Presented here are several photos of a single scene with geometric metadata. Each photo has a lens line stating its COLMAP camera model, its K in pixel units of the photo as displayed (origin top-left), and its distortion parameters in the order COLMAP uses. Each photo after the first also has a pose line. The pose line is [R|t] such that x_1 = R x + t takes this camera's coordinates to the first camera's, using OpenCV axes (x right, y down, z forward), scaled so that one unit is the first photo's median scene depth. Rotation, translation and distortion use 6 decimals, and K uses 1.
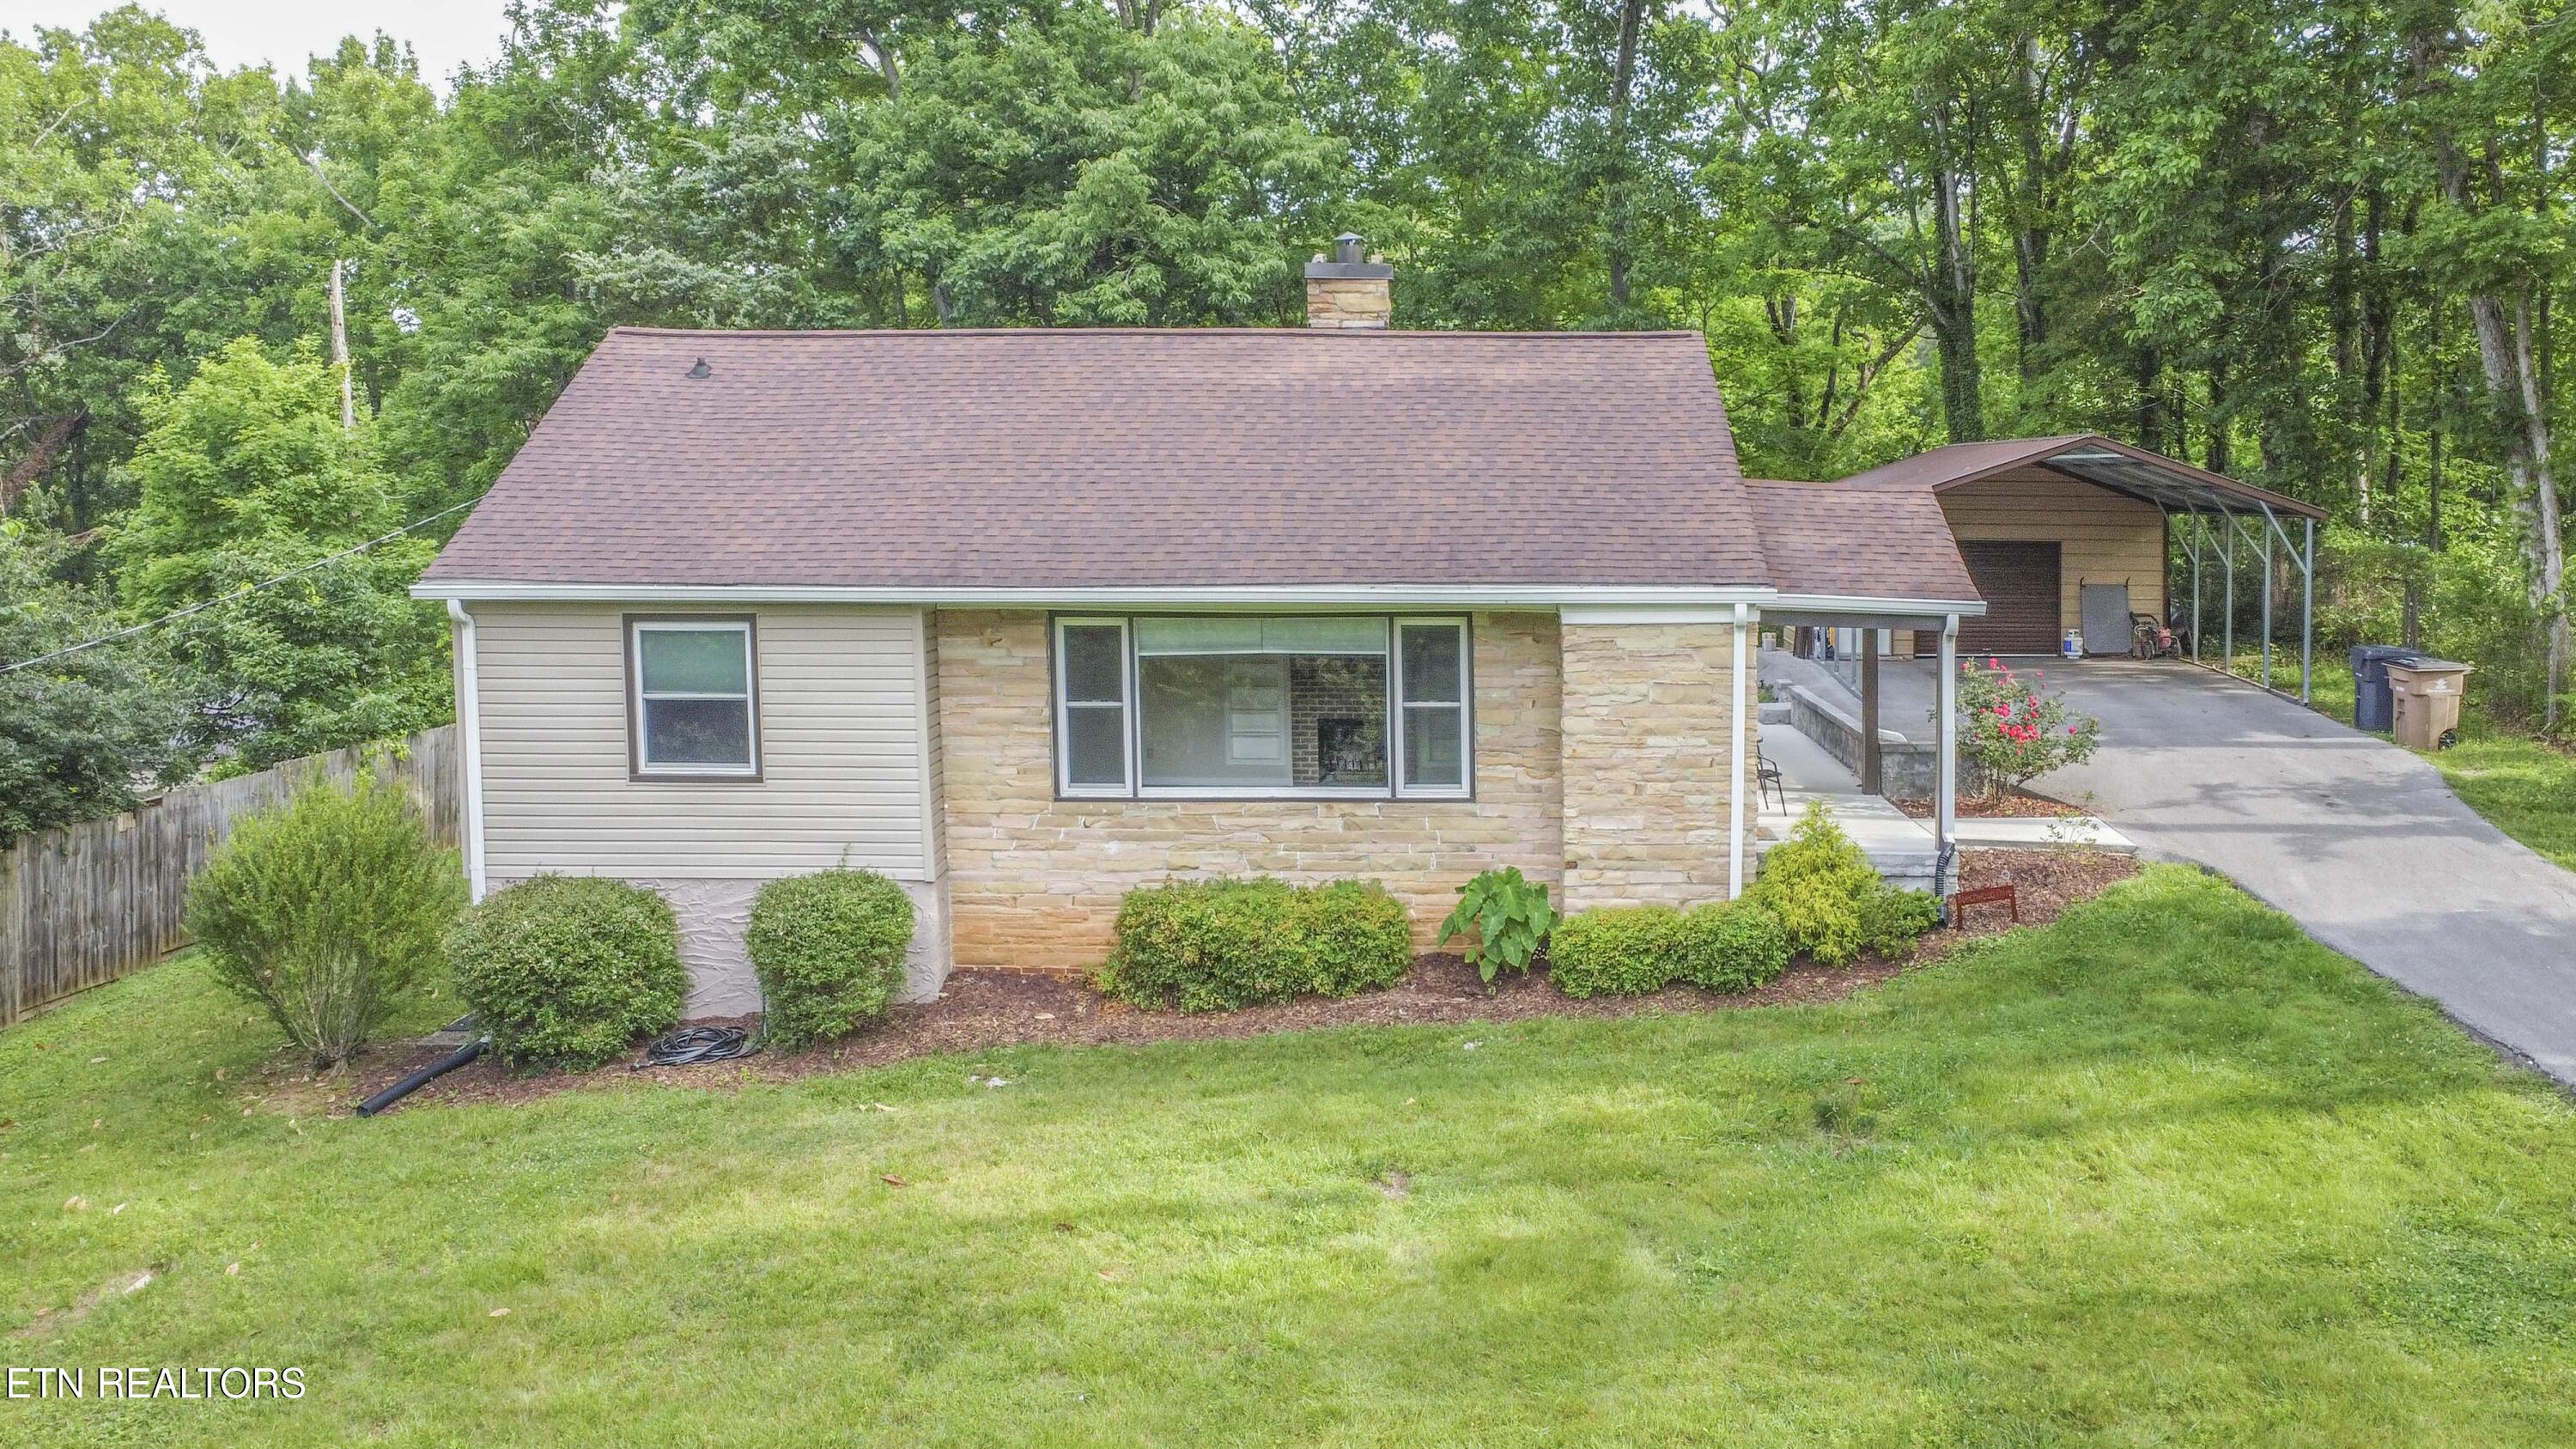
lens RADIAL K [[1980.8, 0, 1446.4], [0, 1980.8, 652.9], [0, 0, 1]] dist [-0.119998, 0.124402]
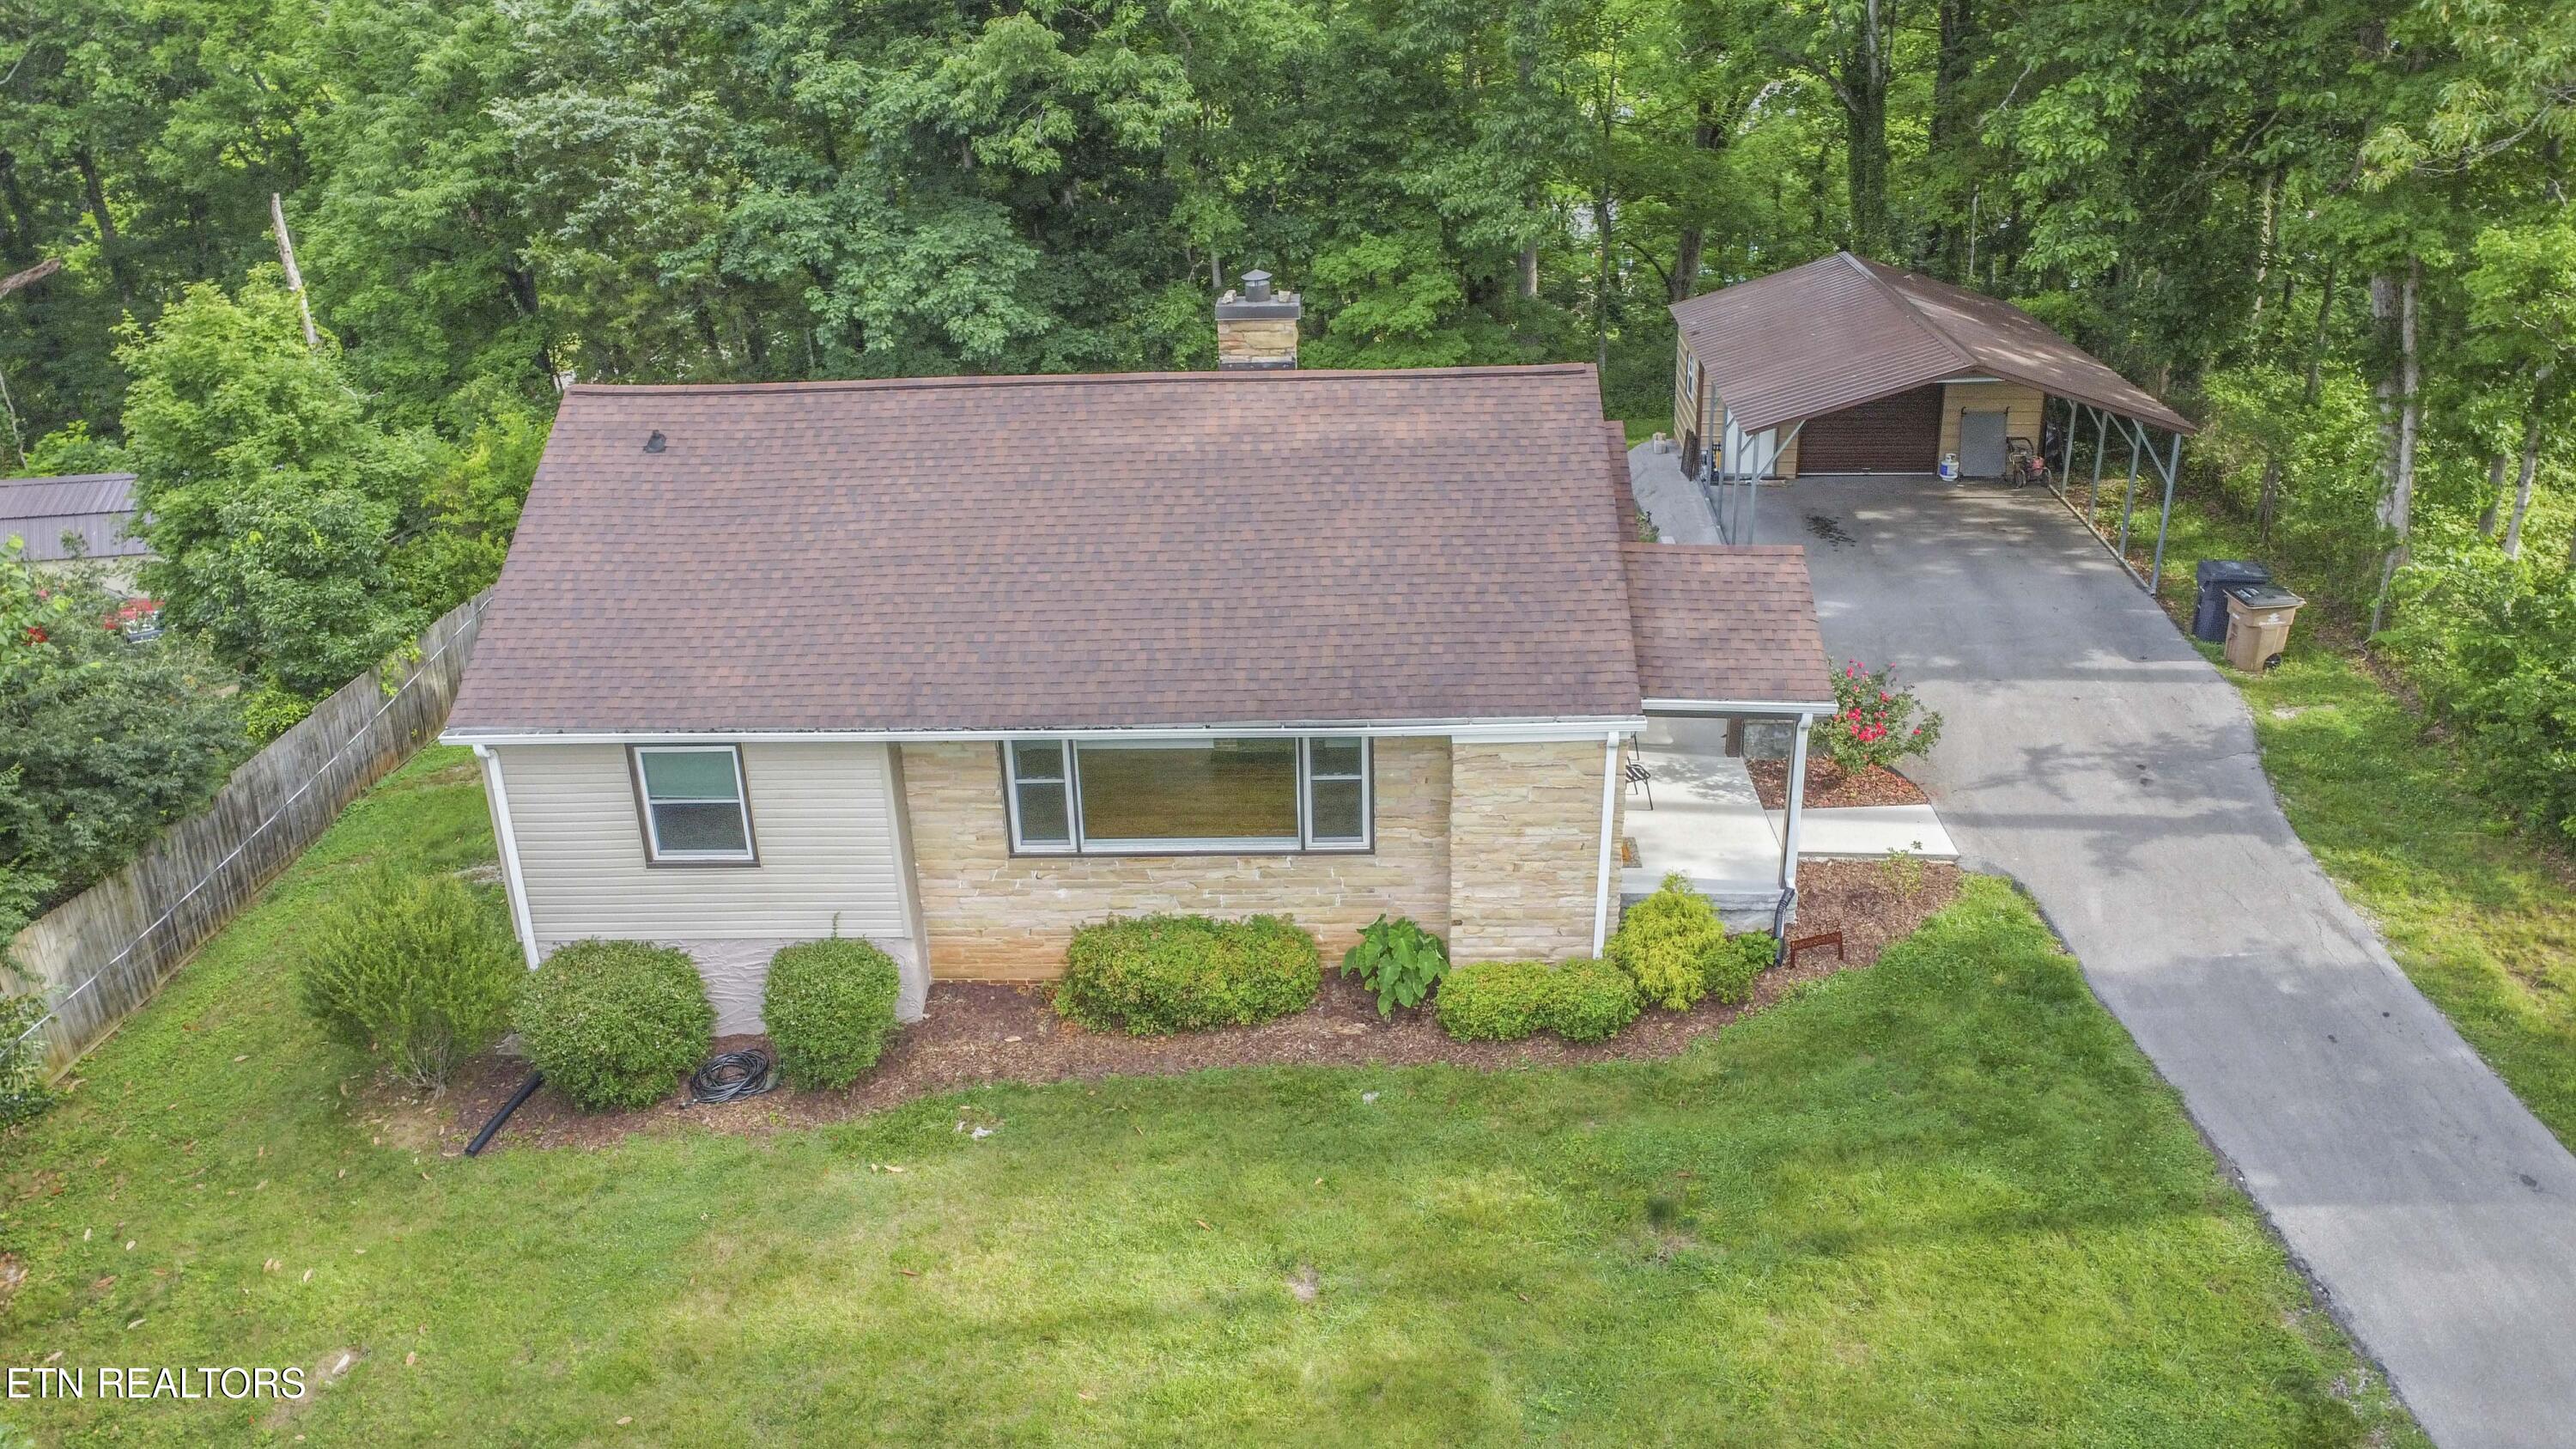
lens RADIAL K [[1917.5, 0, 1288.0], [0, 1917.5, 724.5], [0, 0, 1]] dist [-0.159167, 0.250572]
pose [[0.999294, 0.001745, -0.037531, 0.005717], [0.010532, 0.945867, 0.324382, -0.367680], [0.036065, -0.324548, 0.945181, -0.025208]]
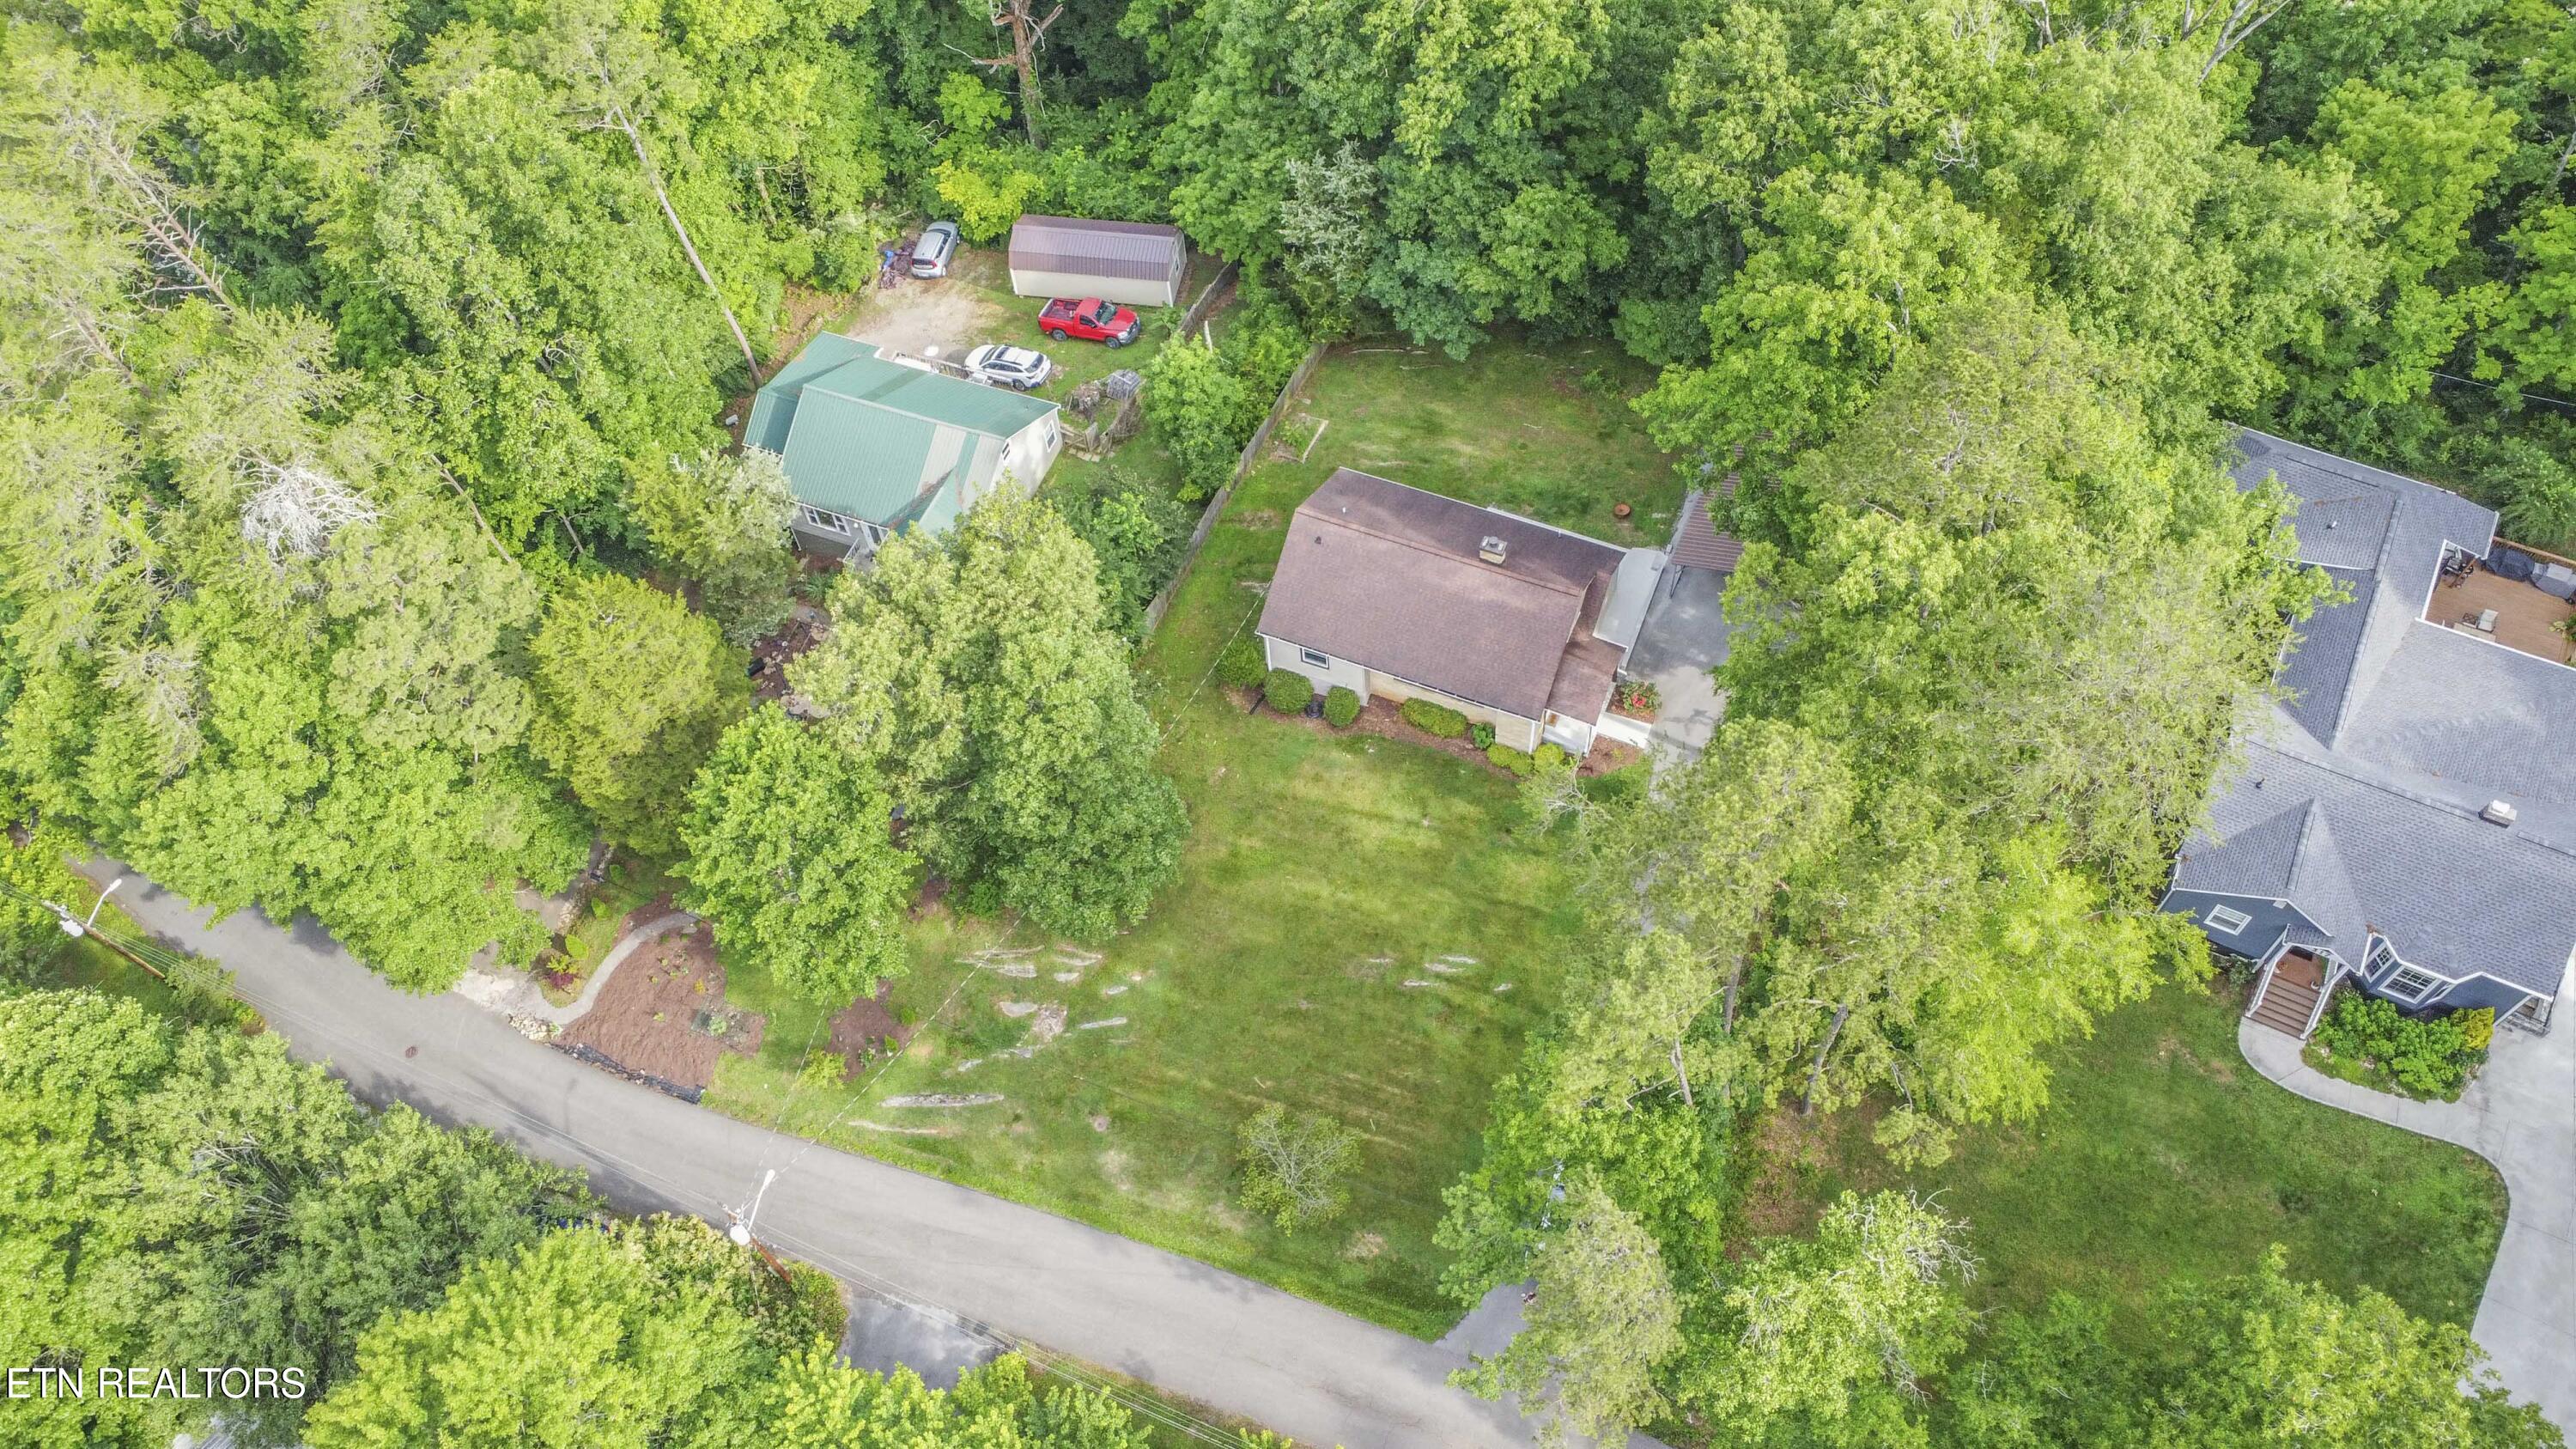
lens RADIAL K [[1925.8, 0, 1288.0], [0, 1925.8, 724.5], [0, 0, 1]] dist [-0.145727, 0.235385]
pose [[0.919014, 0.311258, -0.241933, 0.673050], [0.014098, 0.587351, 0.809210, -3.435316], [0.393972, -0.747086, 0.535396, -1.501916]]
